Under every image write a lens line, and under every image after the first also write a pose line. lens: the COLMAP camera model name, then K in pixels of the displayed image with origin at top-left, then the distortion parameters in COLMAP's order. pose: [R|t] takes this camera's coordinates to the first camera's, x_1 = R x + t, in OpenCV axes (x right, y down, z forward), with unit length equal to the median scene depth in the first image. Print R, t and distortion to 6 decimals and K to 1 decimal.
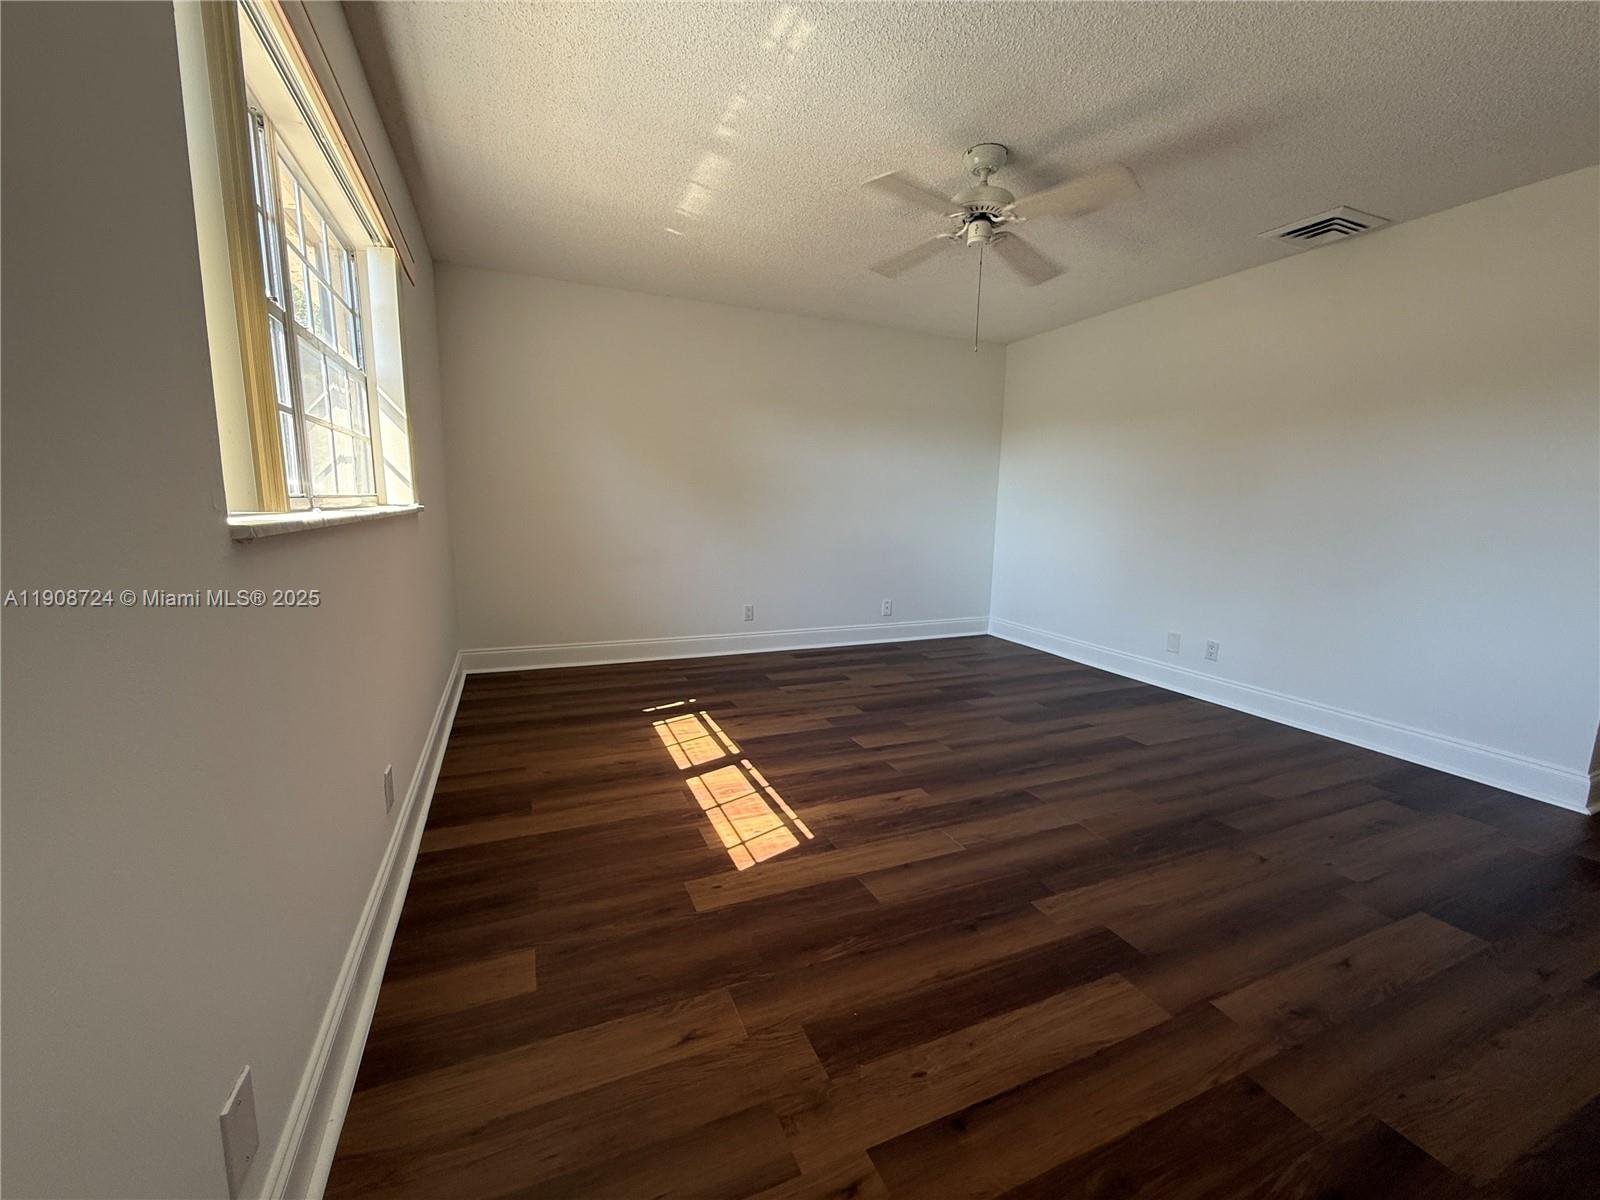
lens RADIAL K [[640.9, 0, 796.7], [0, 640.9, 601.5], [0, 0, 1]] dist [0.000276, 0.000340]
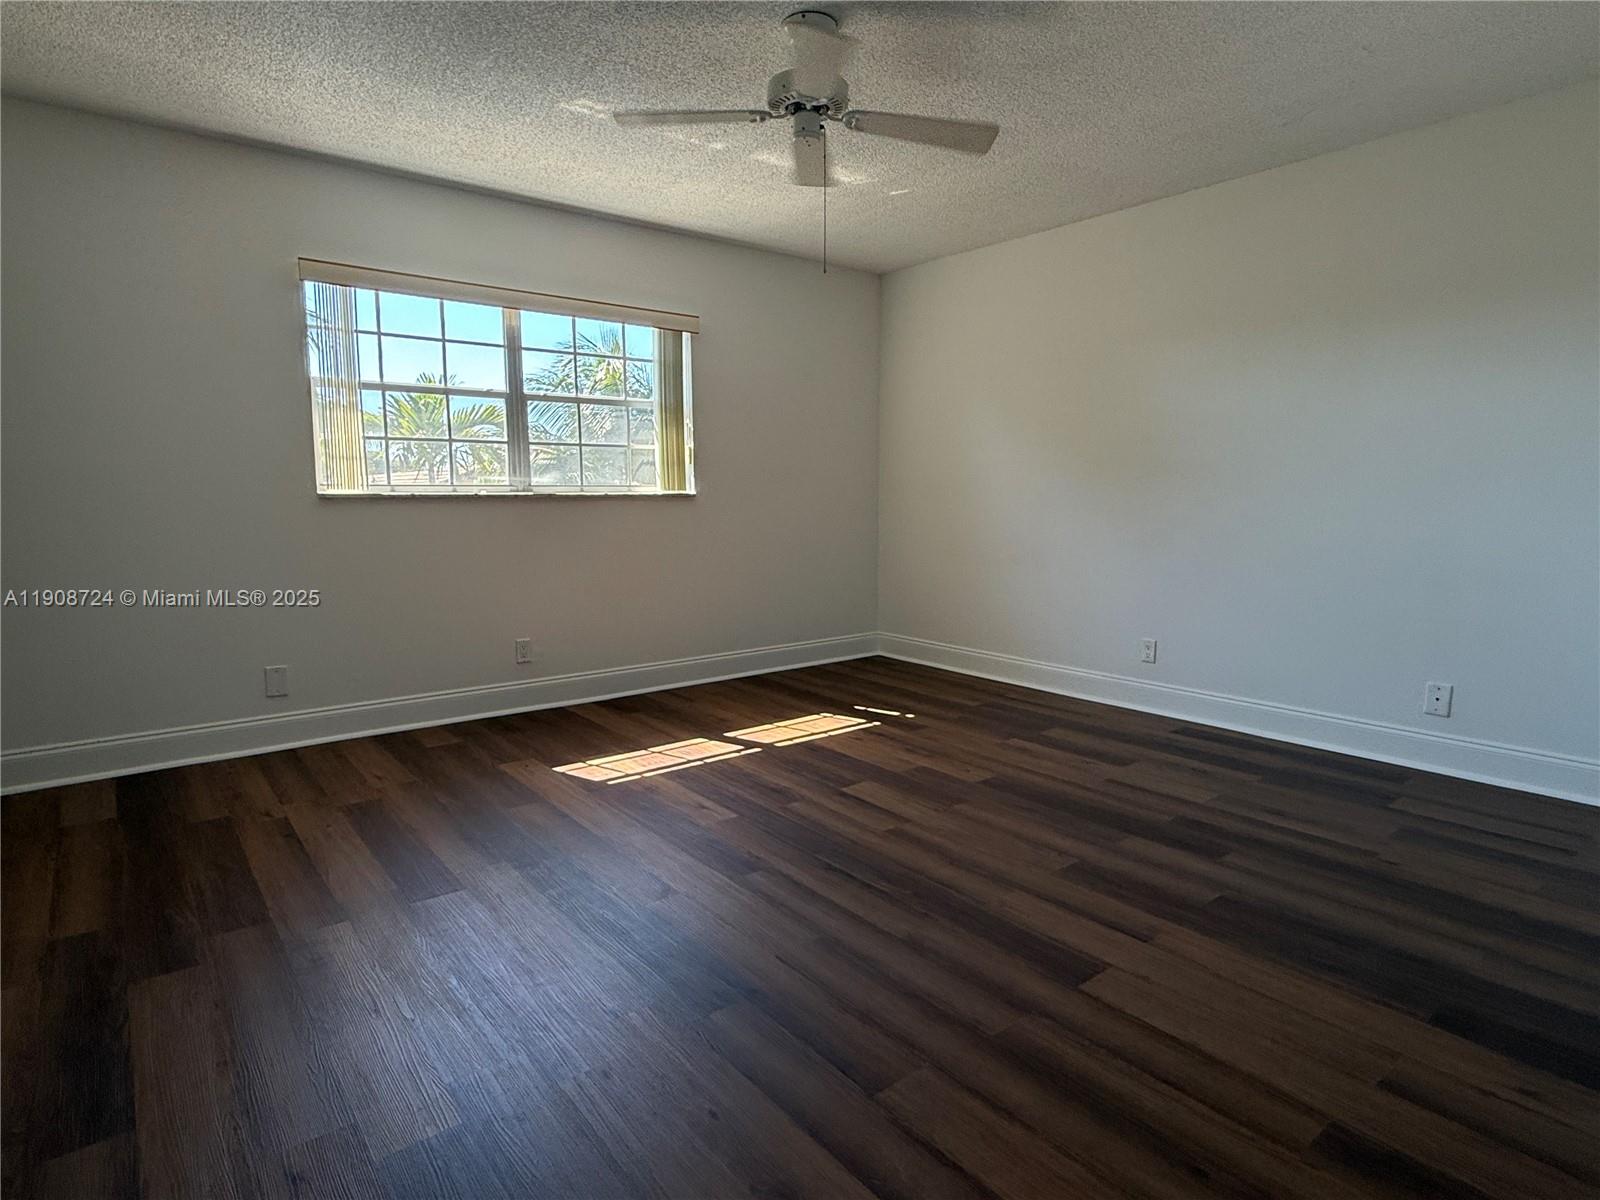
lens RADIAL K [[882.7, 0, 800.7], [0, 882.7, 599.8], [0, 0, 1]] dist [-0.001597, 0.000429]
pose [[0.261947, 0.097868, -0.960107, 0.993713], [-0.144521, 0.987605, 0.061241, -0.055016], [0.954200, 0.122714, 0.272844, 0.557559]]
